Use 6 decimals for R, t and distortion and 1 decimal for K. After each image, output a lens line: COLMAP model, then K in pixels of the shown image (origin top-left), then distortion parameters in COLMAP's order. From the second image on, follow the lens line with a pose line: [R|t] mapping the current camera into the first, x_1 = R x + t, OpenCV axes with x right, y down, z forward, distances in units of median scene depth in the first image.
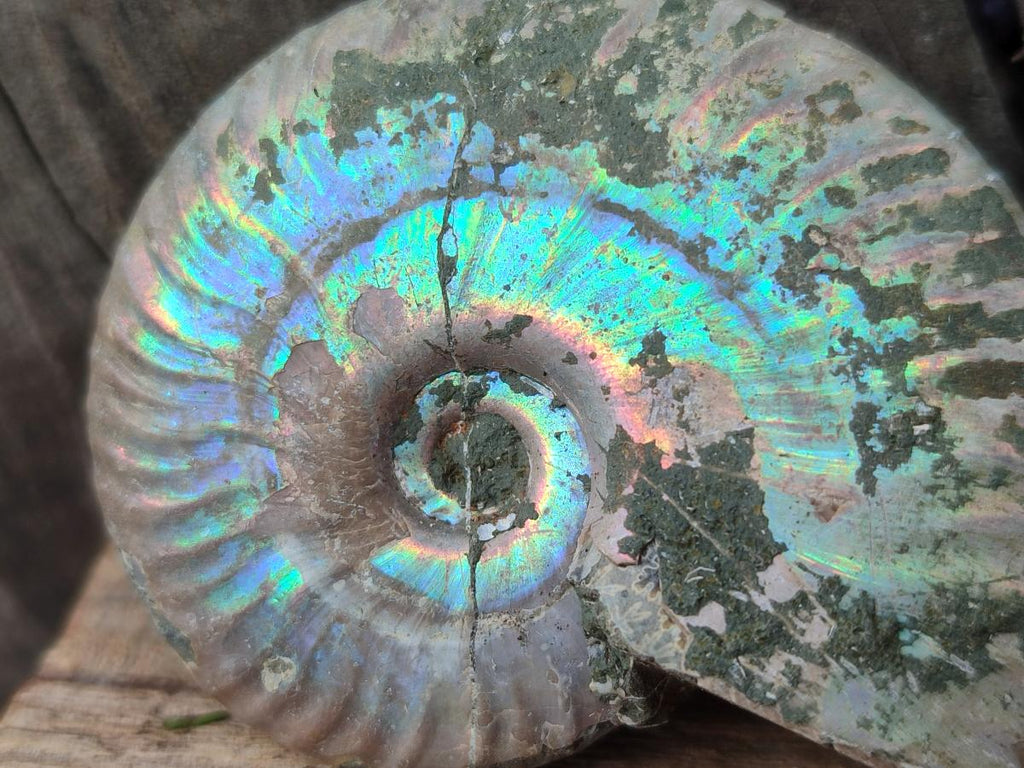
lens RADIAL K [[1615.2, 0, 507.7], [0, 1615.2, 386.4], [0, 0, 1]] dist [0.396106, -3.092759]
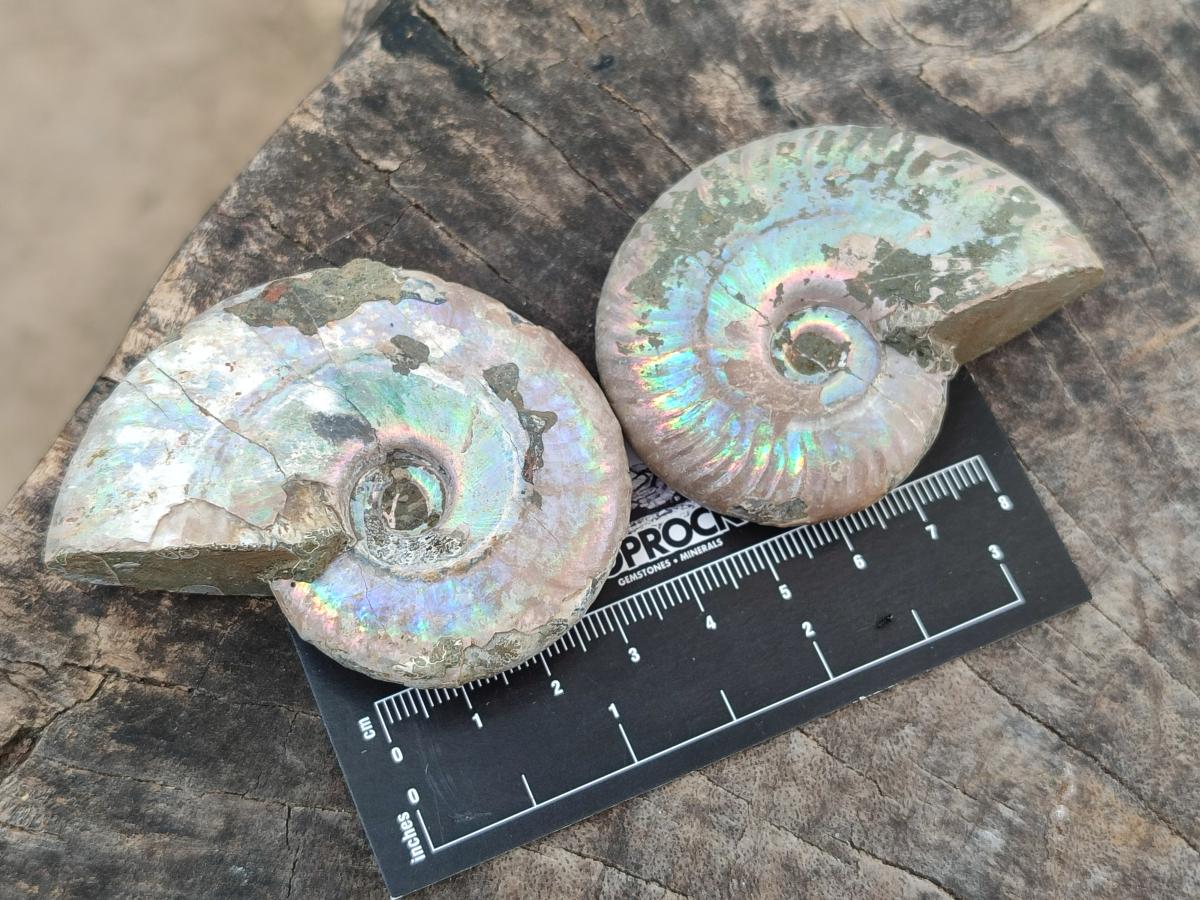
lens RADIAL K [[1892.8, 0, 595.0], [0, 1892.8, 452.8], [0, 0, 1]] dist [0.396106, -3.092759]
pose [[0.630548, -0.688311, 0.358661, -1.258224], [0.771870, 0.604567, -0.196761, 0.420564], [-0.081402, 0.400907, 0.912495, -1.304834]]
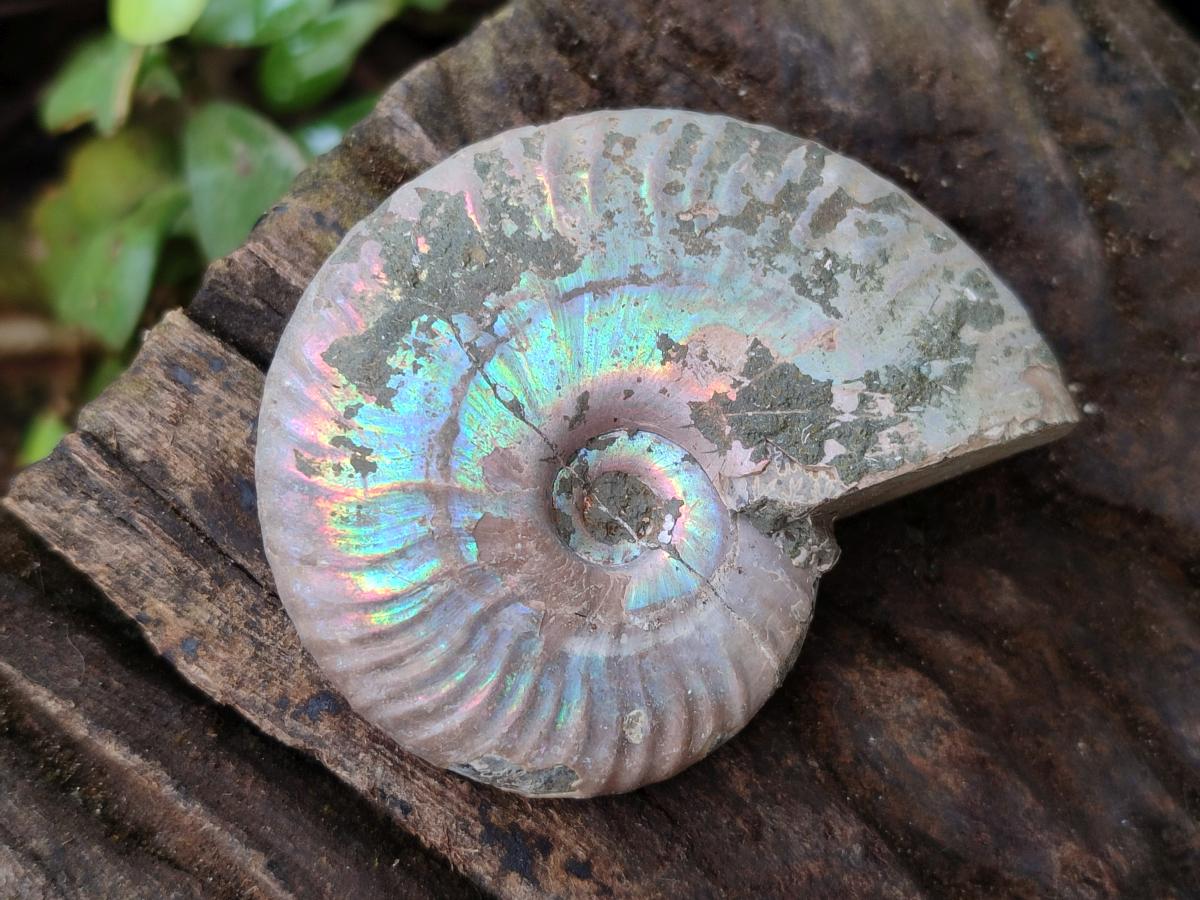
lens RADIAL K [[1892.8, 0, 595.0], [0, 1892.8, 452.8], [0, 0, 1]] dist [0.396106, -3.092759]
pose [[0.655097, -0.657048, 0.373010, -0.599283], [0.695377, 0.717392, 0.042416, -0.067384], [-0.295463, 0.231596, 0.926857, -0.453053]]
